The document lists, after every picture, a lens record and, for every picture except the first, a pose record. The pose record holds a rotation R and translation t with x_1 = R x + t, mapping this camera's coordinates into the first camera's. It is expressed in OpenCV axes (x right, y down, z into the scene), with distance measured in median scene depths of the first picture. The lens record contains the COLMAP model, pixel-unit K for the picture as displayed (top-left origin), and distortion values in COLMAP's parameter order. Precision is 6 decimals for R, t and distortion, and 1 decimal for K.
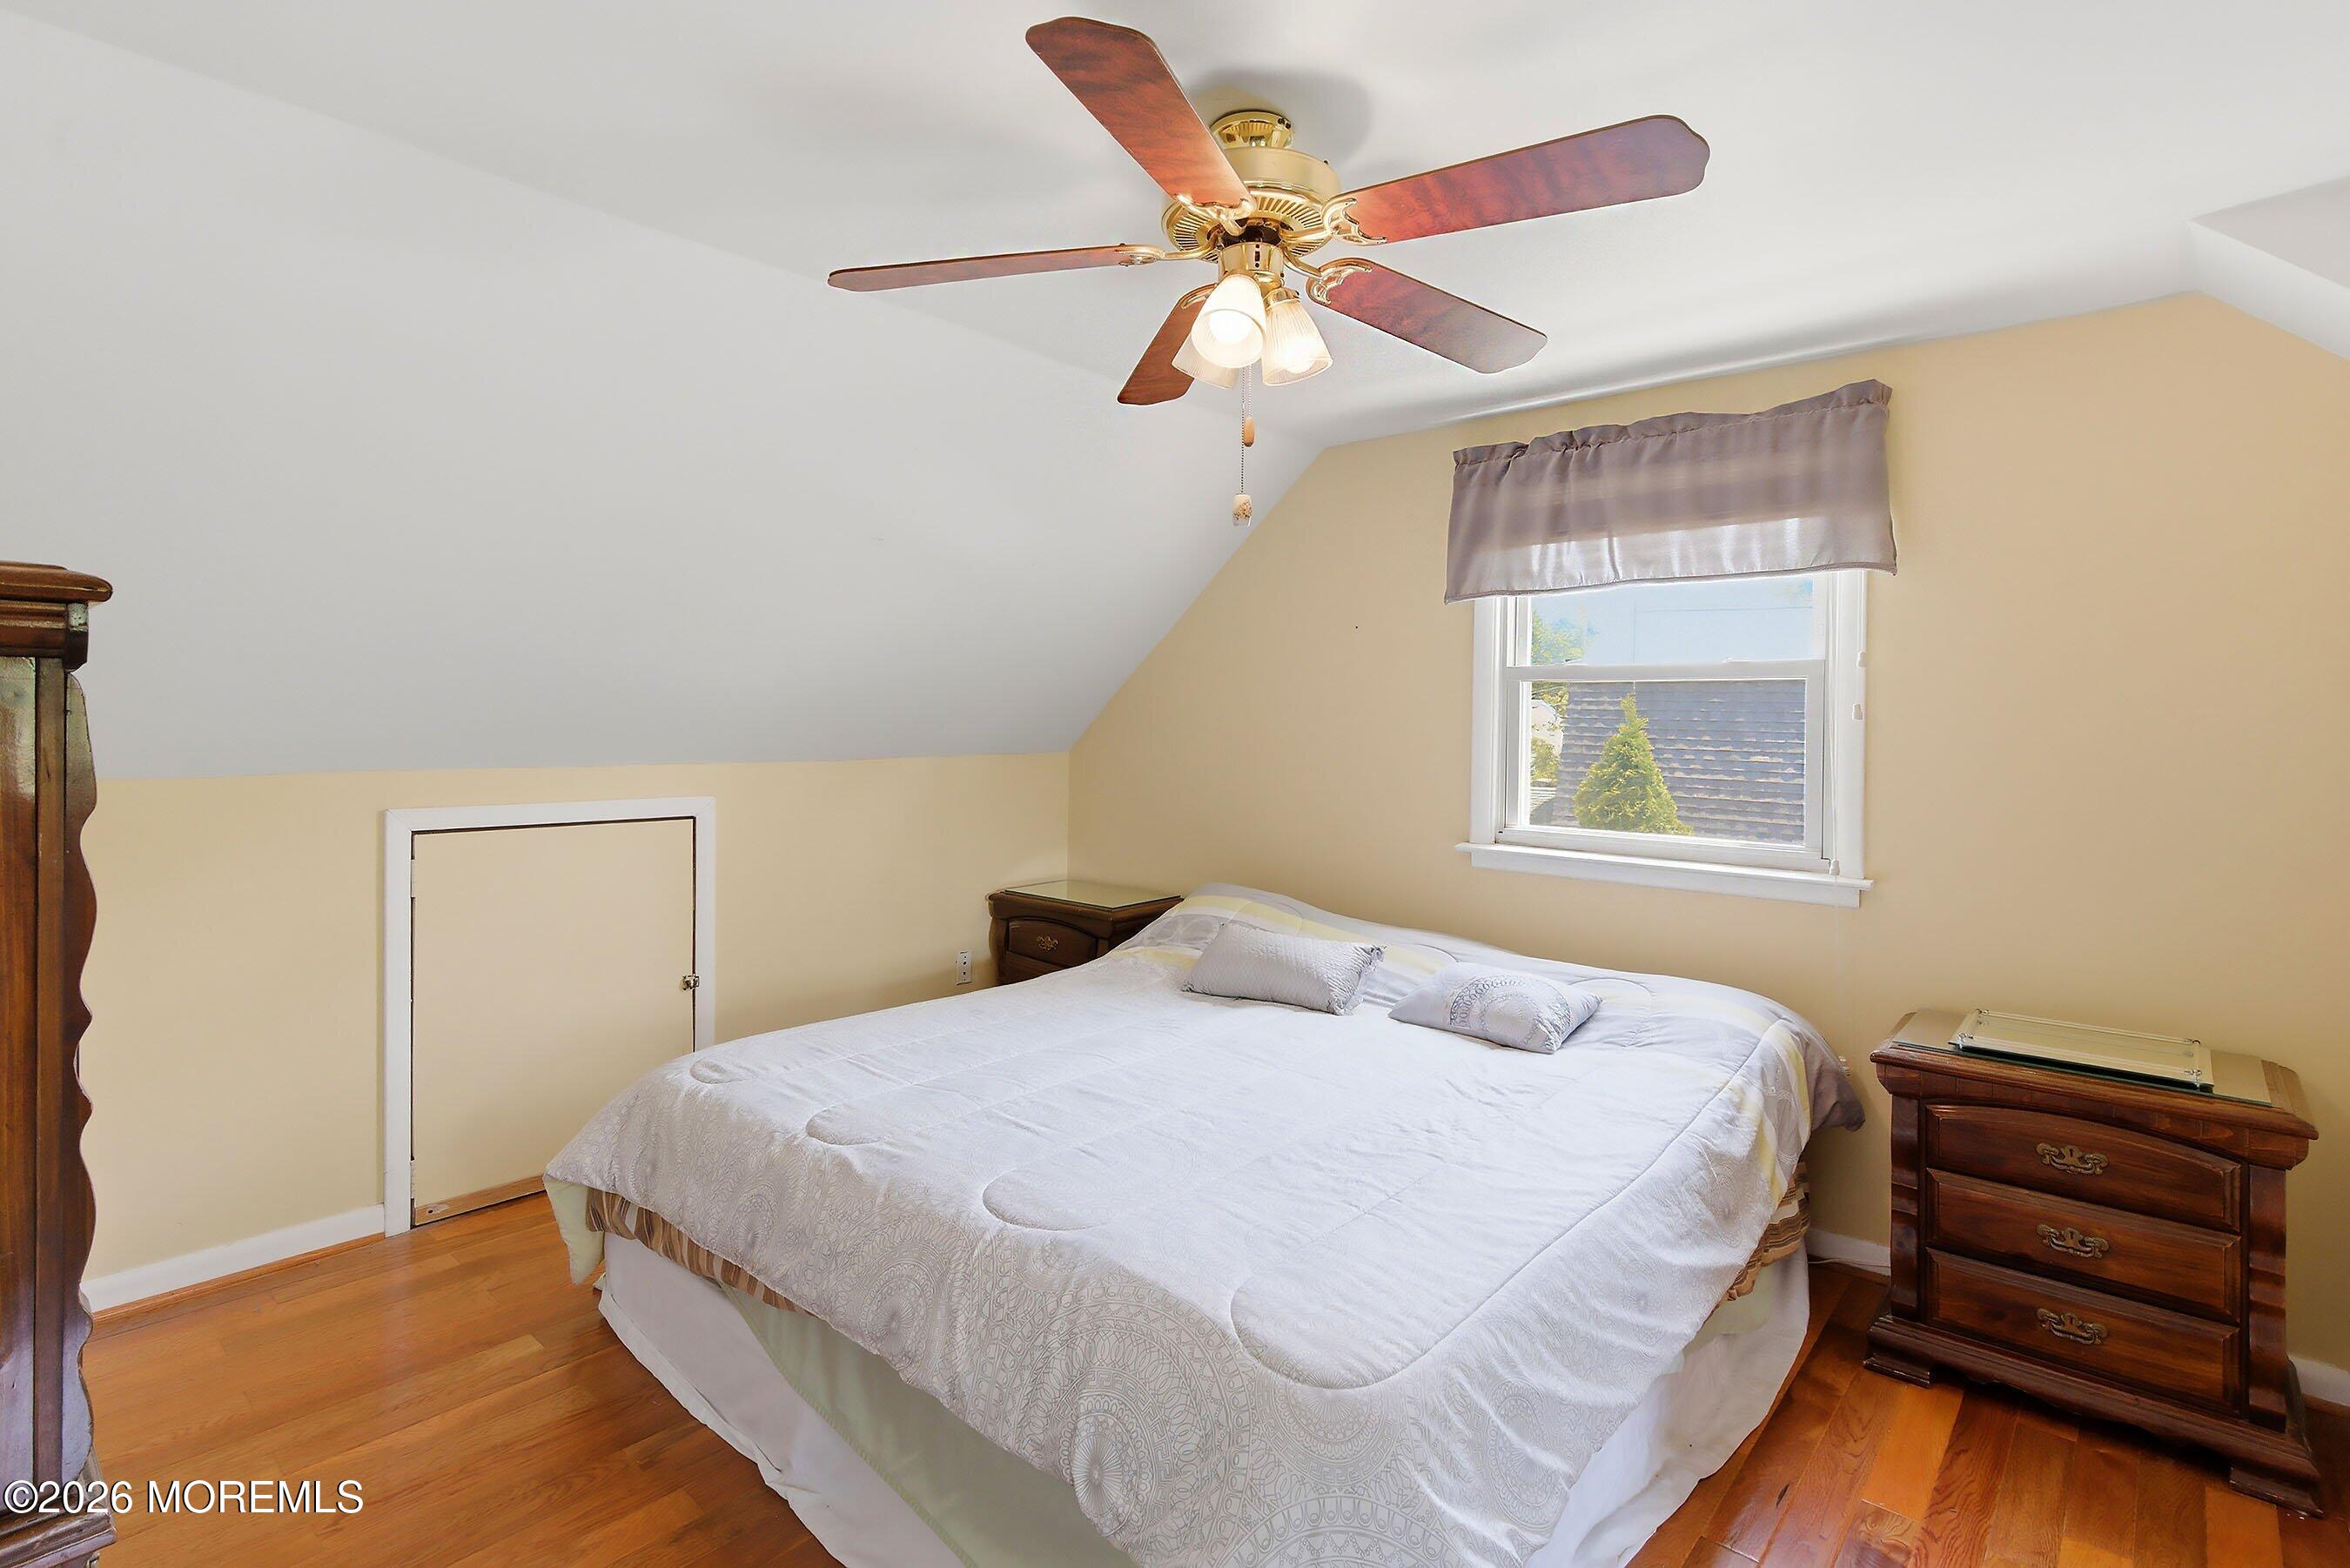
lens RADIAL K [[1114.9, 0, 1172.1], [0, 1114.9, 719.2], [0, 0, 1]] dist [0.002137, -0.000399]
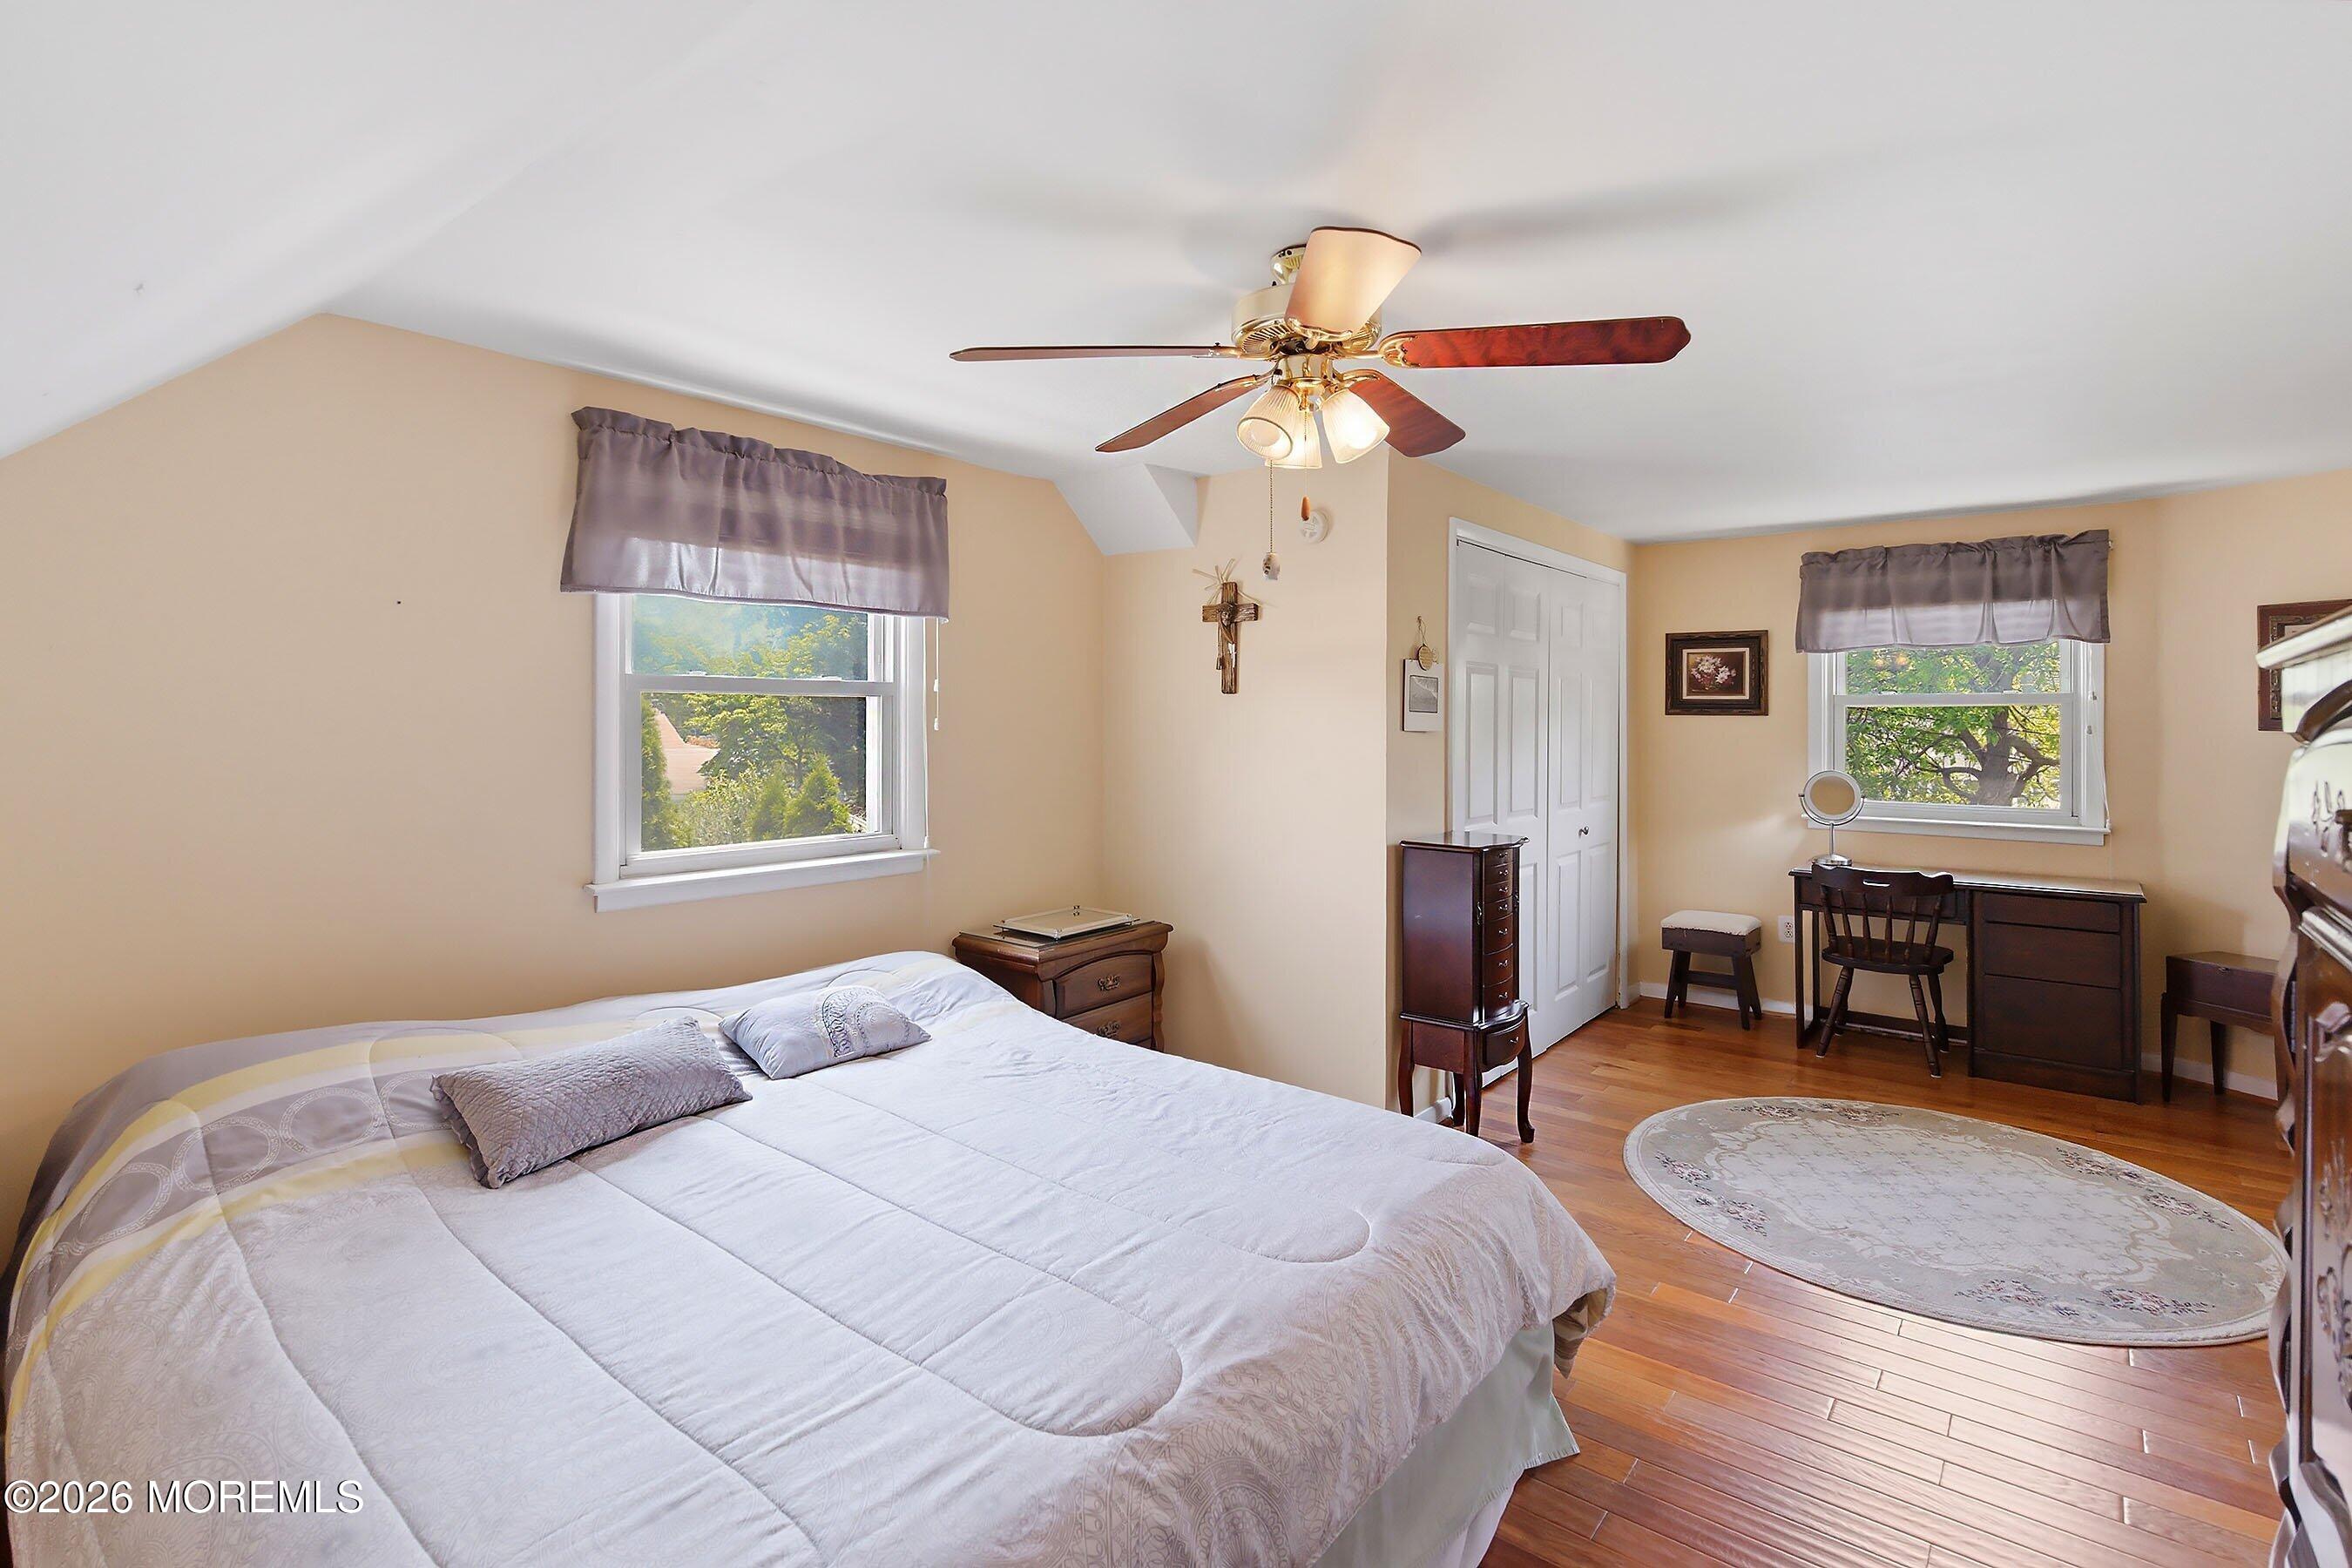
lens RADIAL K [[1116.0, 0, 1163.4], [0, 1116.0, 716.1], [0, 0, 1]] dist [0.002137, -0.000399]
pose [[-0.031347, -0.007992, 0.999477, -0.724034], [0.001769, 0.999966, 0.008051, -0.026204], [-0.999507, 0.002021, -0.031331, 0.760154]]
